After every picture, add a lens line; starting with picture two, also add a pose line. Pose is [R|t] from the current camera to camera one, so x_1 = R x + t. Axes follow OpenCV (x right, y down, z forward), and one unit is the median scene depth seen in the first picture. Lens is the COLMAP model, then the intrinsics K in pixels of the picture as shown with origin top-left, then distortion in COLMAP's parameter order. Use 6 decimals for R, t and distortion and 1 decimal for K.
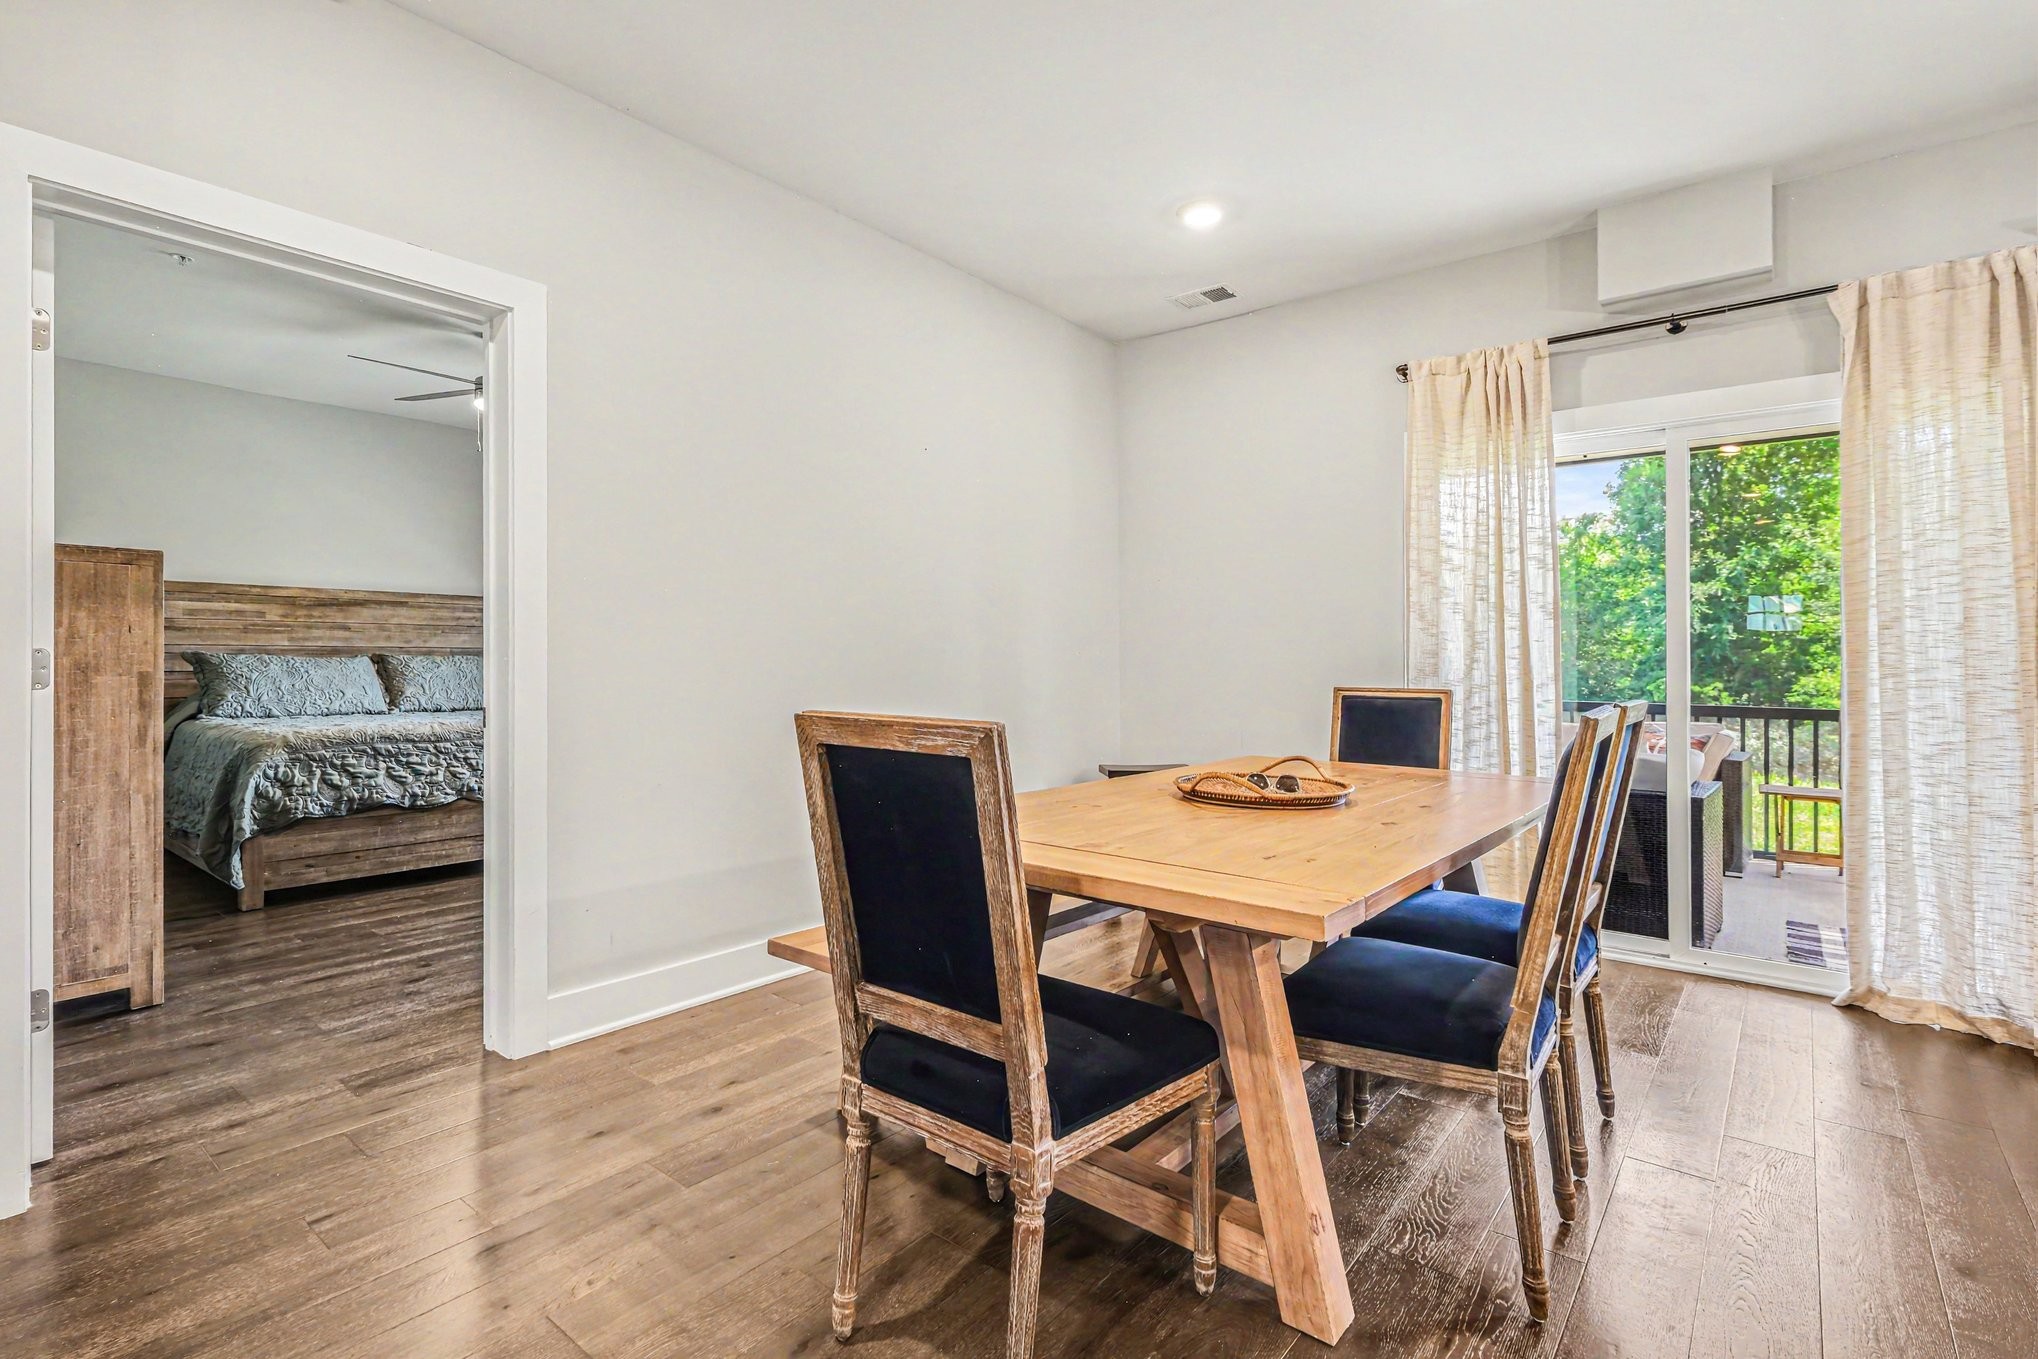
lens RADIAL K [[962.5, 0, 1021.5], [0, 962.5, 644.7], [0, 0, 1]] dist [0.002250, 0.000403]
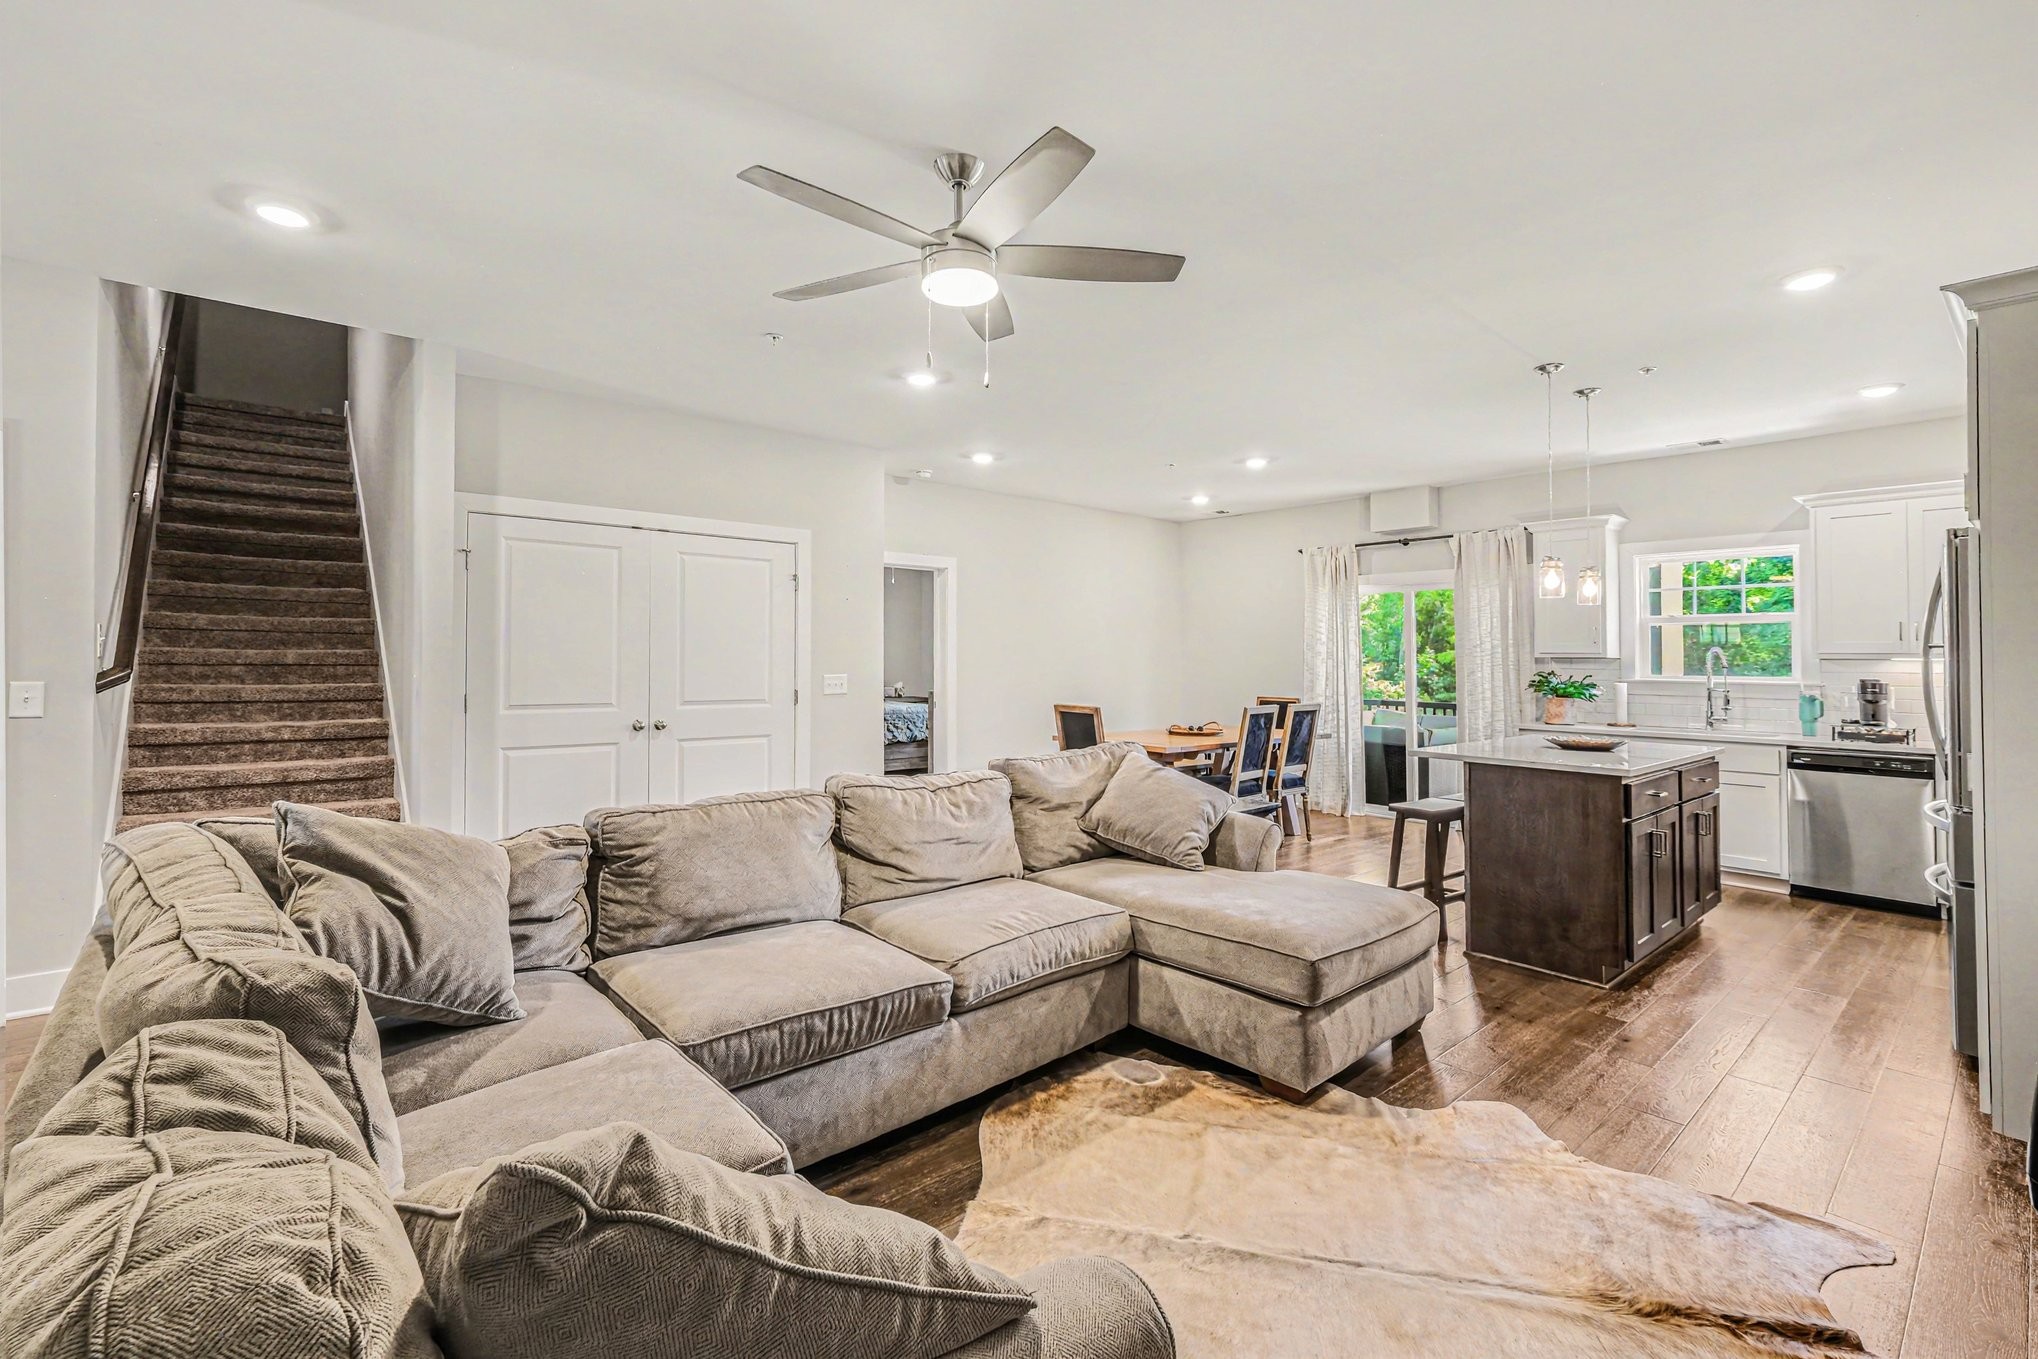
lens RADIAL K [[888.8, 0, 1019.0], [0, 888.8, 679.5], [0, 0, 1]] dist [0.000826, 0.000145]
pose [[0.986178, 0.001060, -0.165689, 0.120038], [0.005467, 0.999227, 0.038930, -0.094477], [0.165602, -0.039297, 0.985409, -1.366018]]
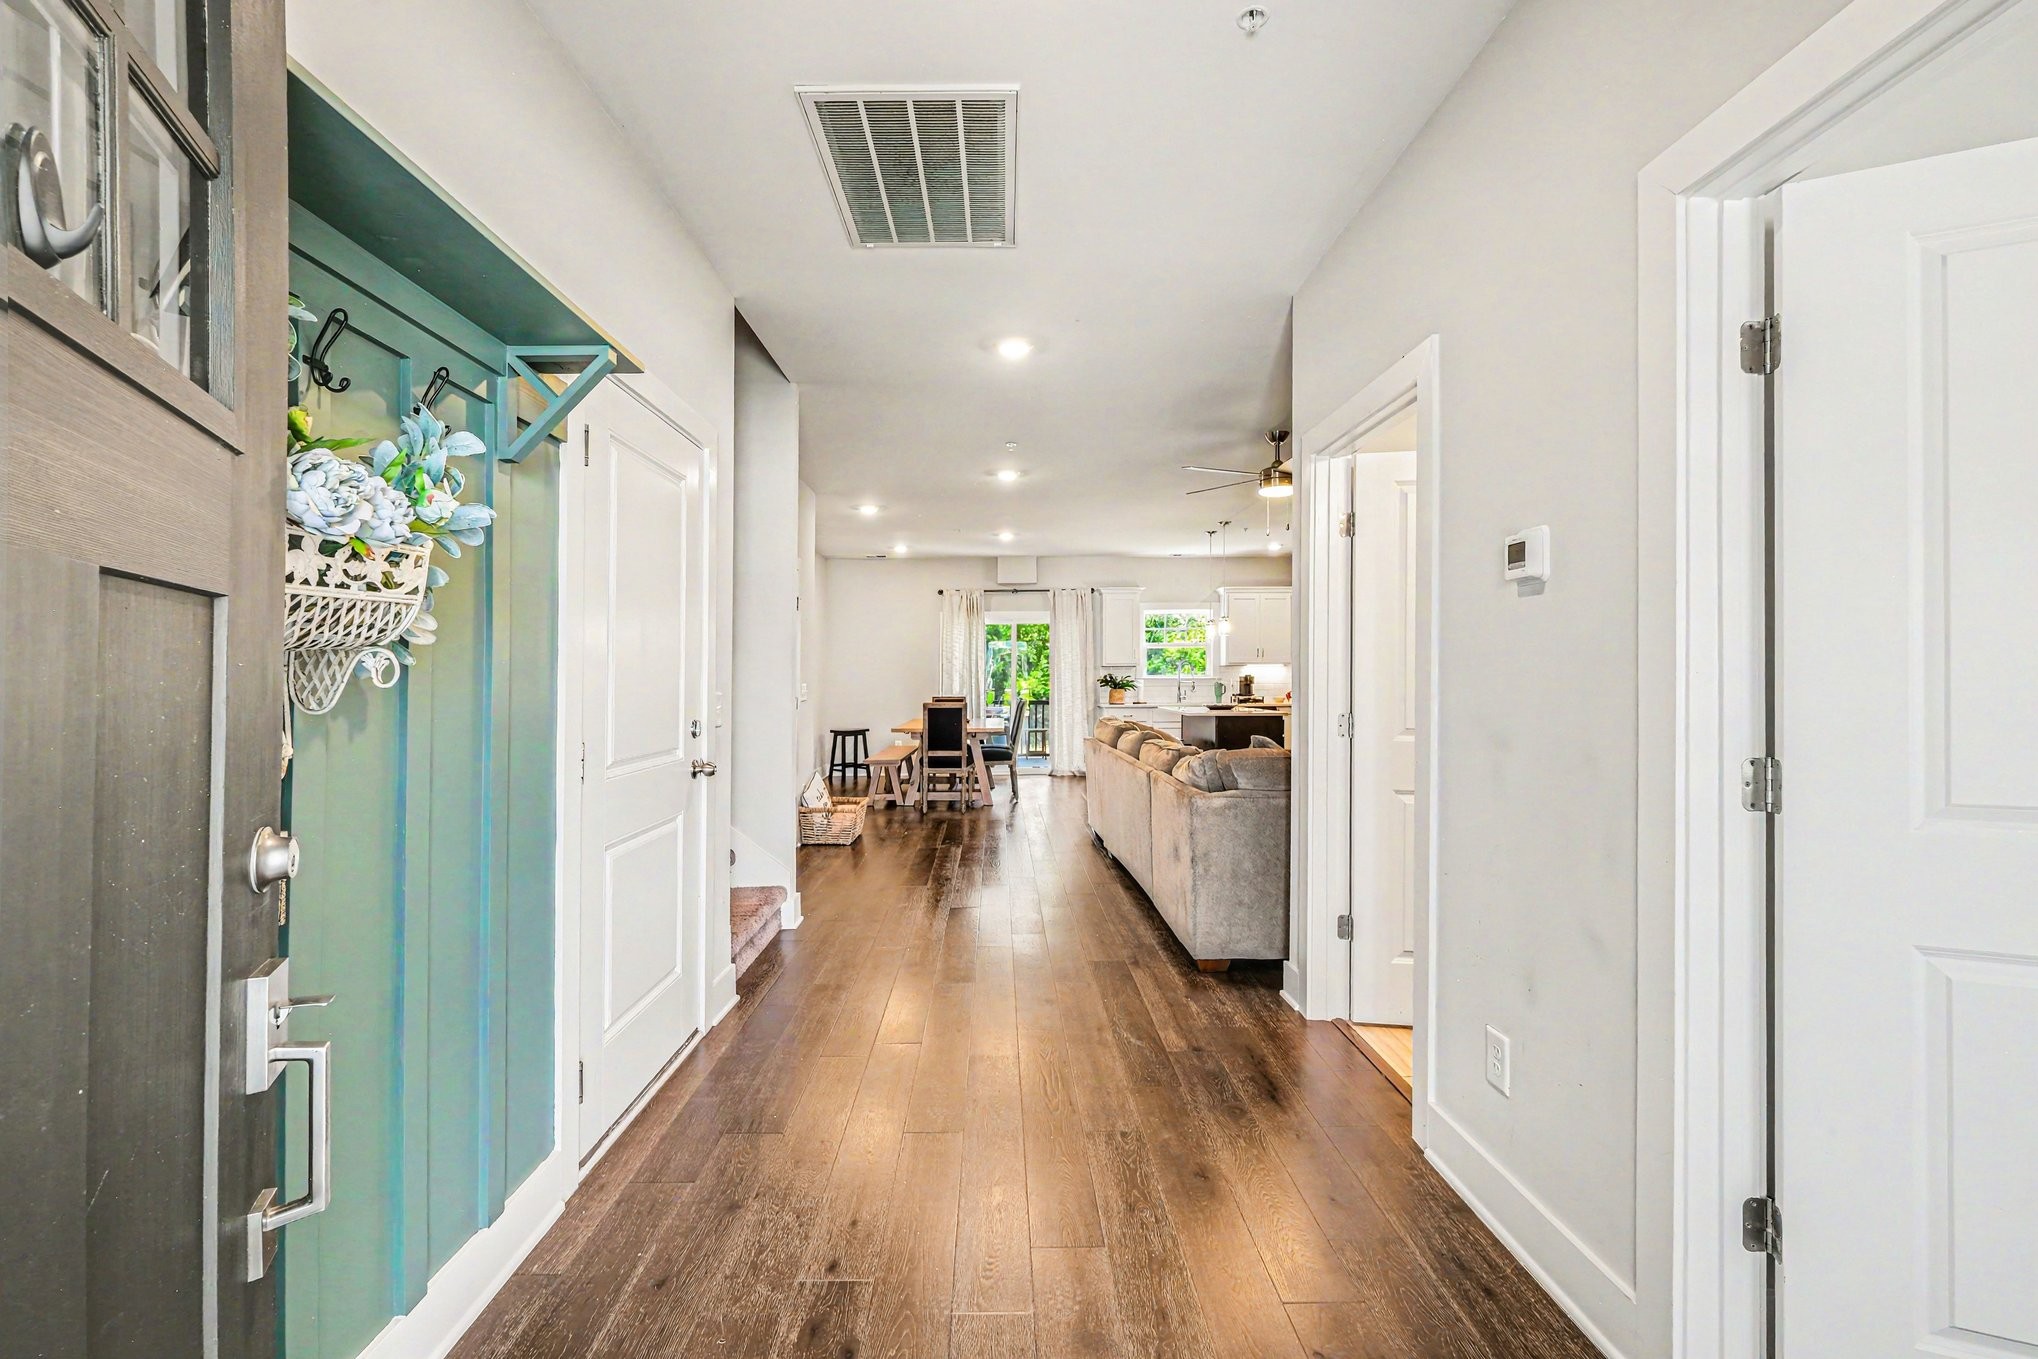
lens RADIAL K [[888.8, 0, 1019.0], [0, 888.8, 679.5], [0, 0, 1]] dist [0.000826, 0.000145]
pose [[0.751076, -0.009367, 0.660149, -1.572864], [-0.003518, 0.999828, 0.018188, -0.070212], [-0.660206, -0.015983, 0.750914, -1.574444]]
